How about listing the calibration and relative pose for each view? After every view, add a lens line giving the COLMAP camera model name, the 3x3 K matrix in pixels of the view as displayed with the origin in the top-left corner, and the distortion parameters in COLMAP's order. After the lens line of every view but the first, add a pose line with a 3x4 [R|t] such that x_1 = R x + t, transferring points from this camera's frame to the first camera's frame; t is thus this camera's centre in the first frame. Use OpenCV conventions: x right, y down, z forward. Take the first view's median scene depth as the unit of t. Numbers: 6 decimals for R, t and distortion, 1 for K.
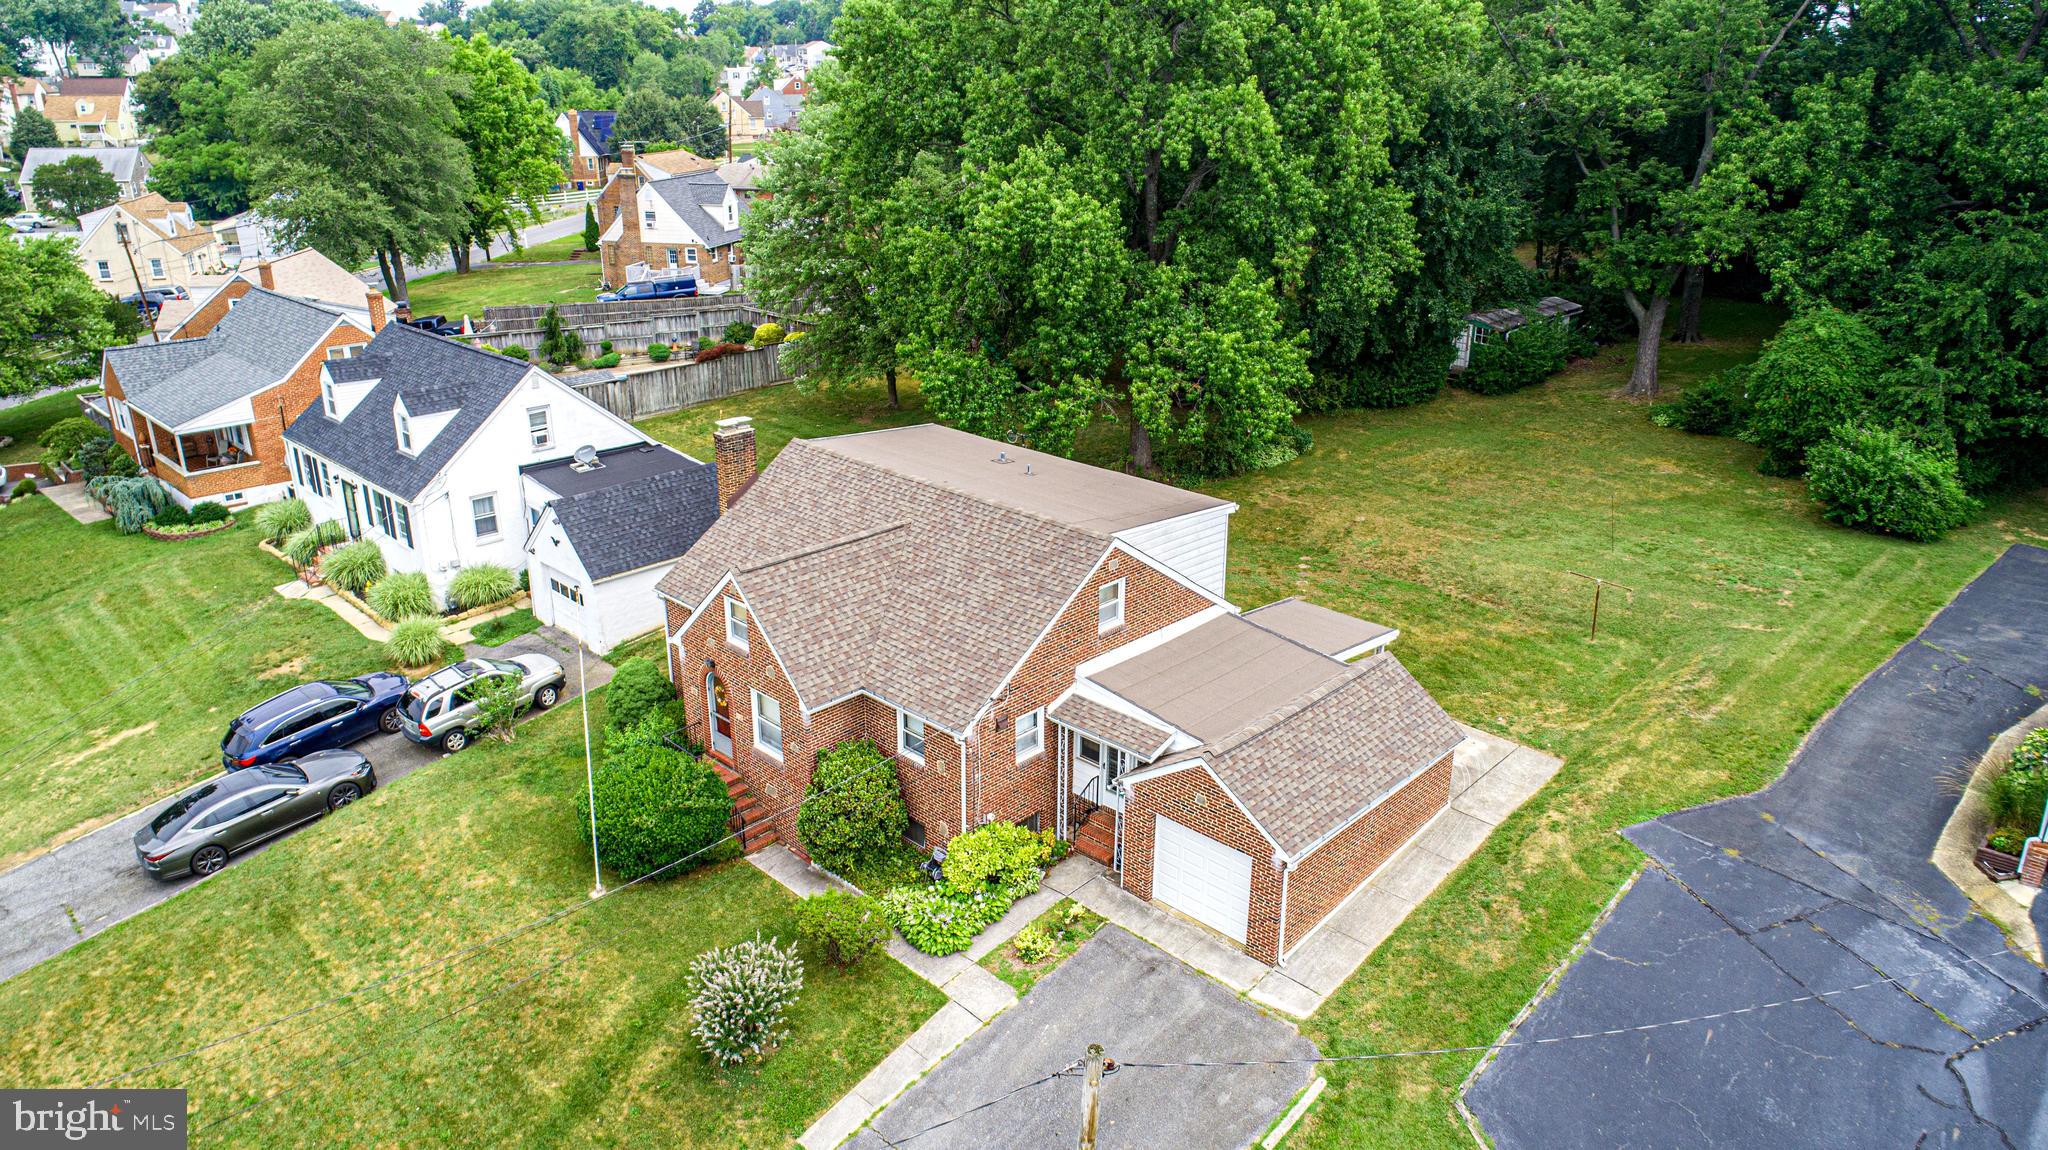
lens RADIAL K [[1369.2, 0, 1024.0], [0, 1369.2, 575.0], [0, 0, 1]] dist [-0.012845, 0.006114]
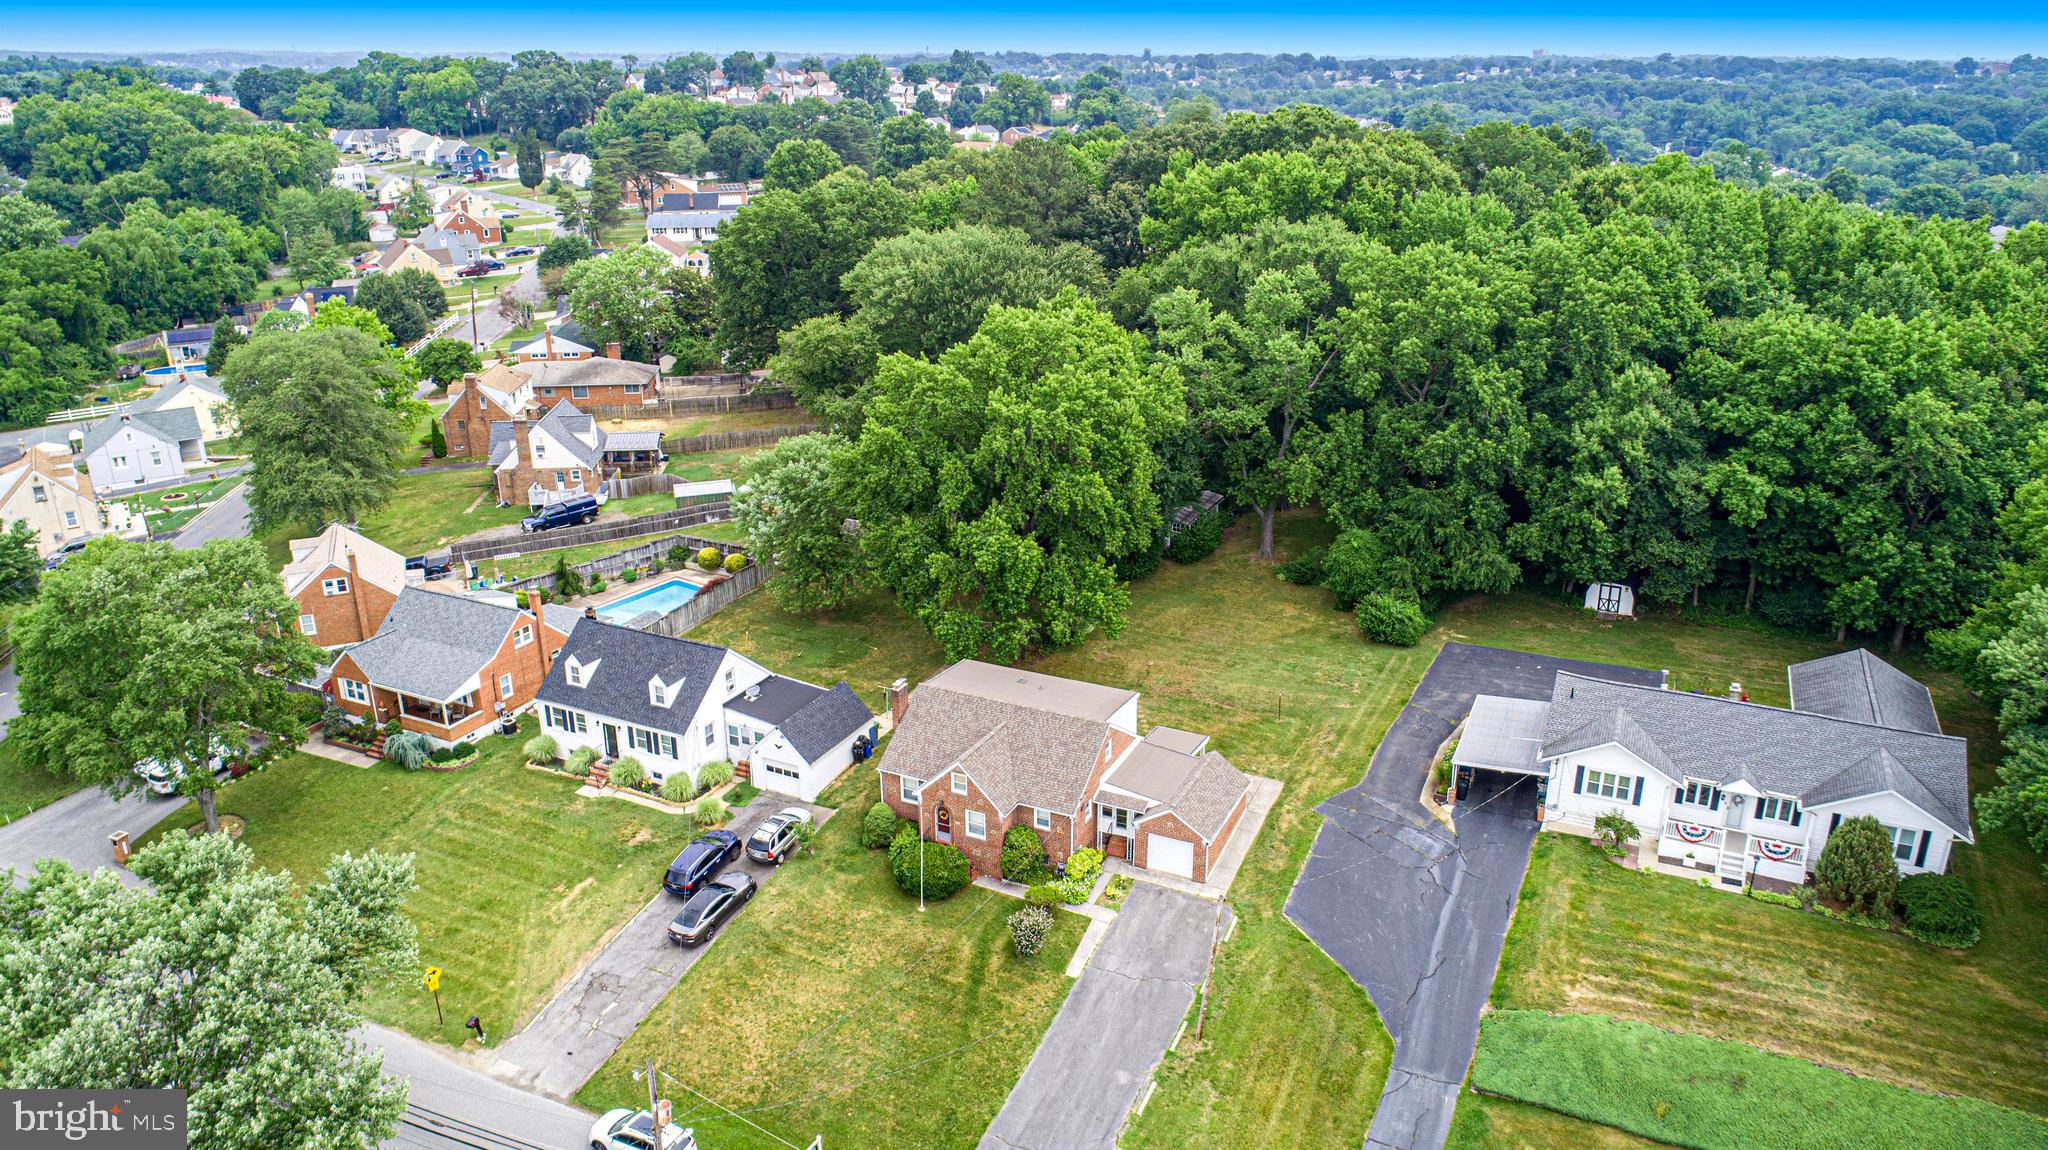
lens RADIAL K [[1399.5, 0, 1024.0], [0, 1399.5, 575.0], [0, 0, 1]] dist [-0.008928, 0.000746]
pose [[0.950910, -0.118899, 0.285715, -0.552581], [0.121060, 0.992593, 0.010153, -0.242486], [-0.284806, 0.024934, 0.958261, -0.974889]]
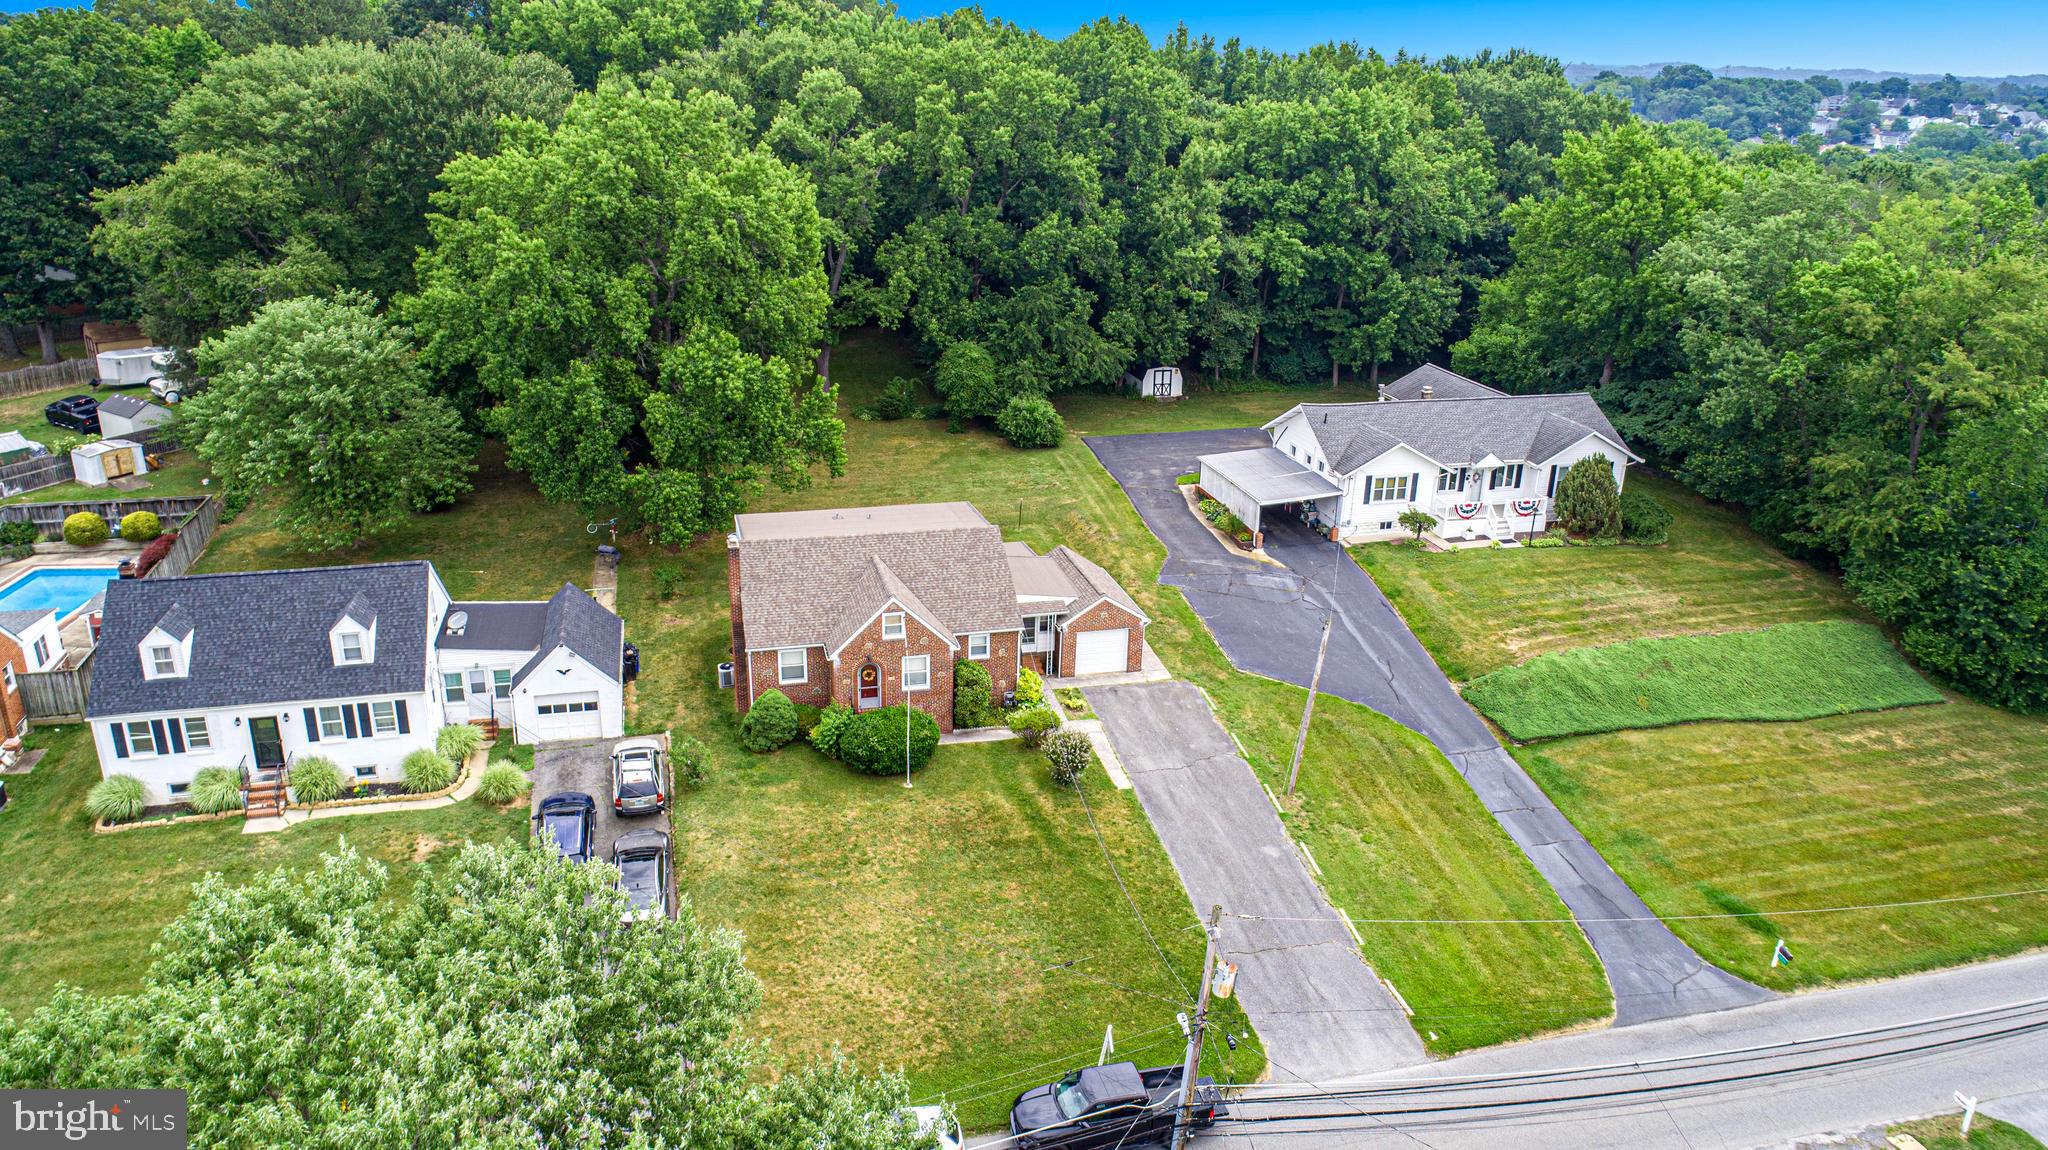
lens RADIAL K [[1421.9, 0, 1024.0], [0, 1421.9, 575.0], [0, 0, 1]] dist [-0.010518, 0.003972]
pose [[0.521609, -0.293562, 0.801090, -1.214699], [0.284769, 0.945000, 0.160879, -0.213181], [-0.804258, 0.144210, 0.576518, -0.185581]]
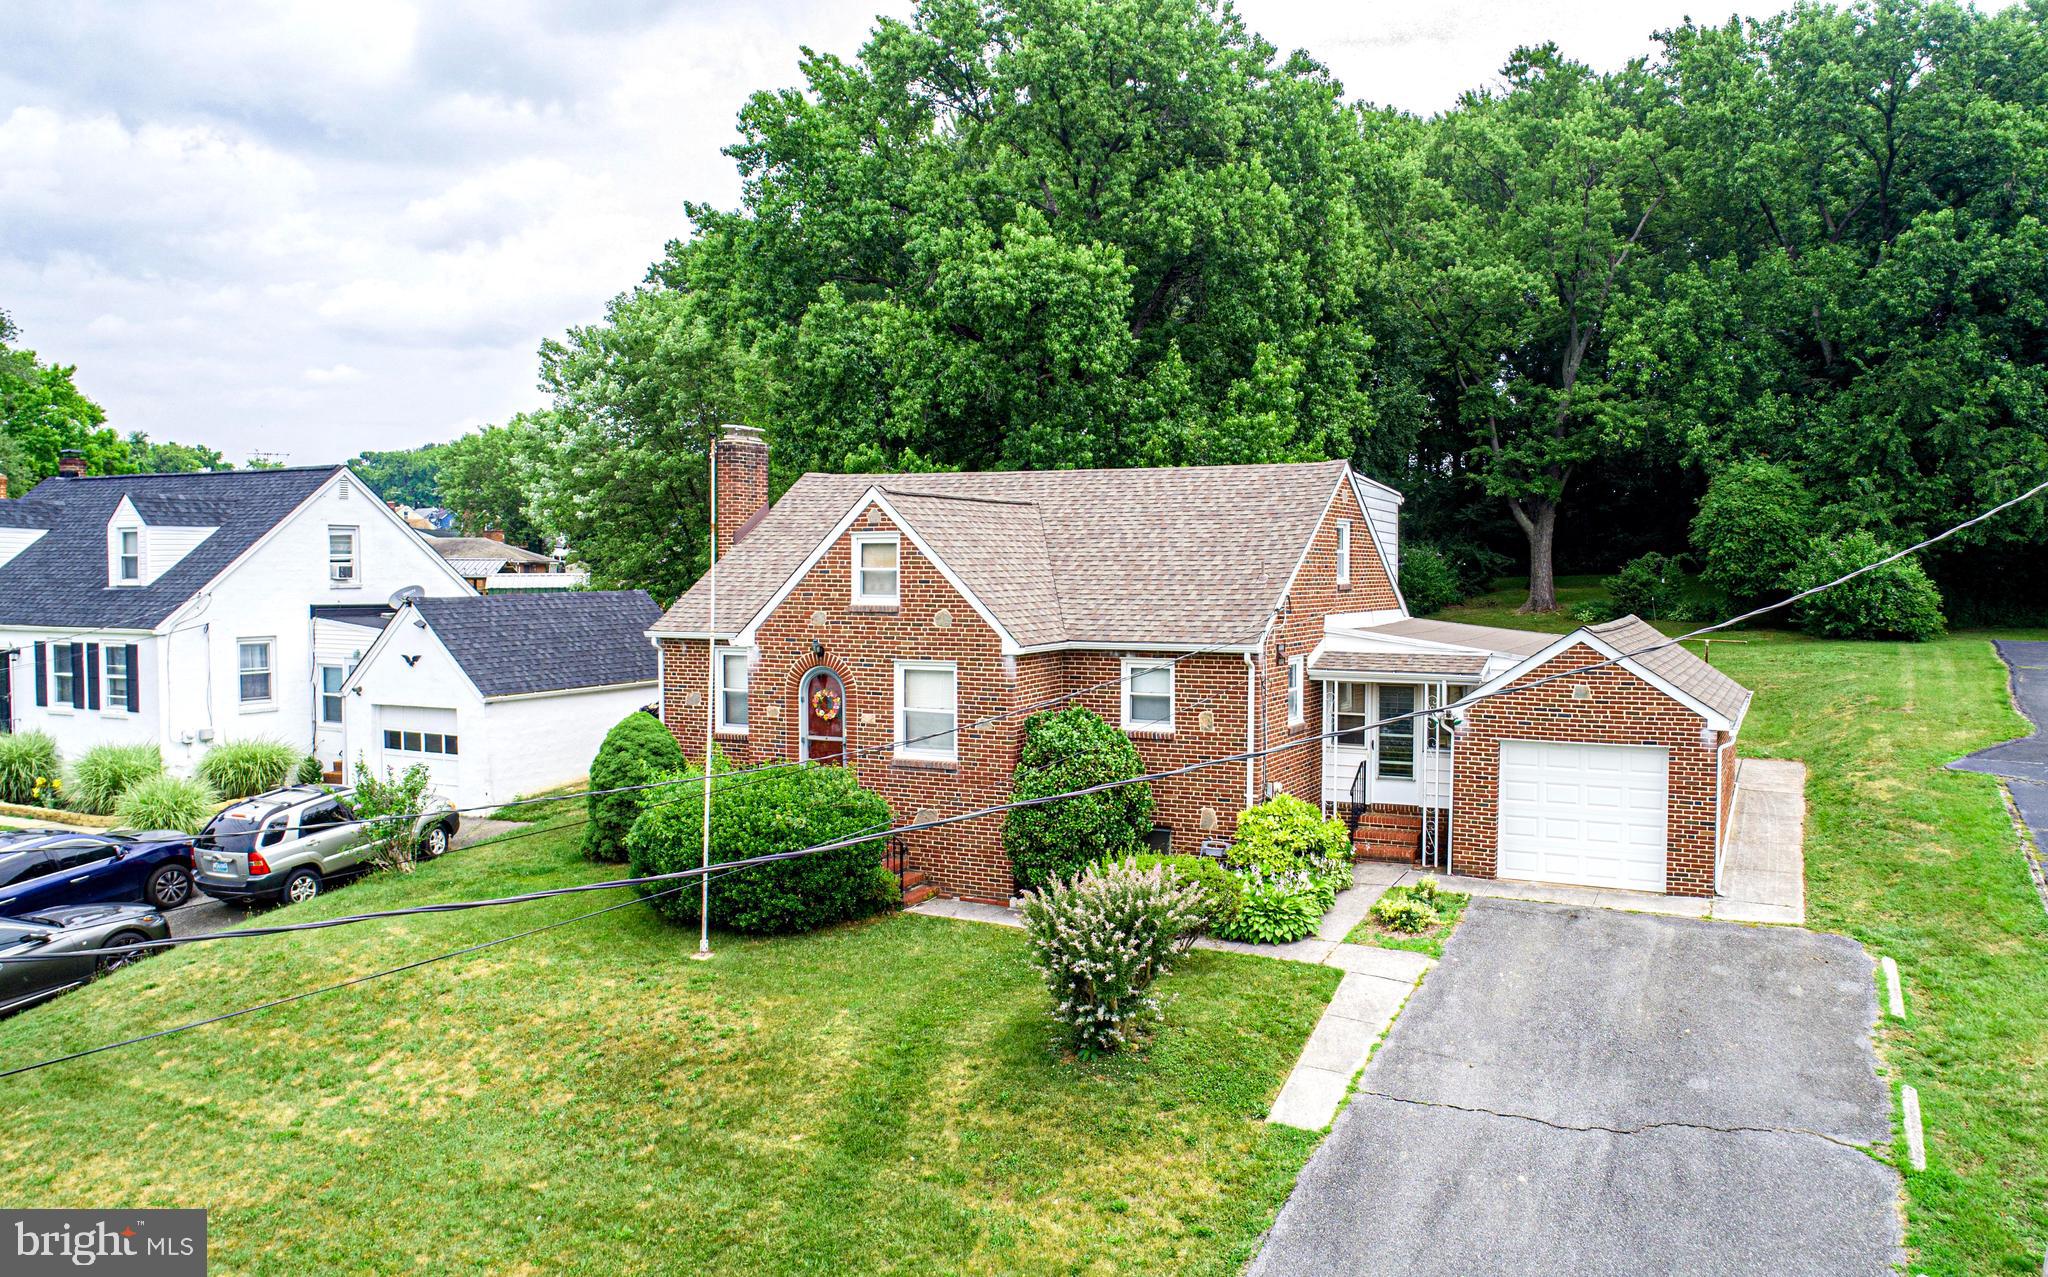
lens RADIAL K [[1521.3, 0, 1137.6], [0, 1521.3, 635.4], [0, 0, 1]] dist [-0.008669, -0.001161]
pose [[0.941050, -0.017470, 0.337817, -0.260182], [0.121138, 0.949837, -0.288332, 0.231570], [-0.315834, 0.312257, 0.895960, 0.199774]]
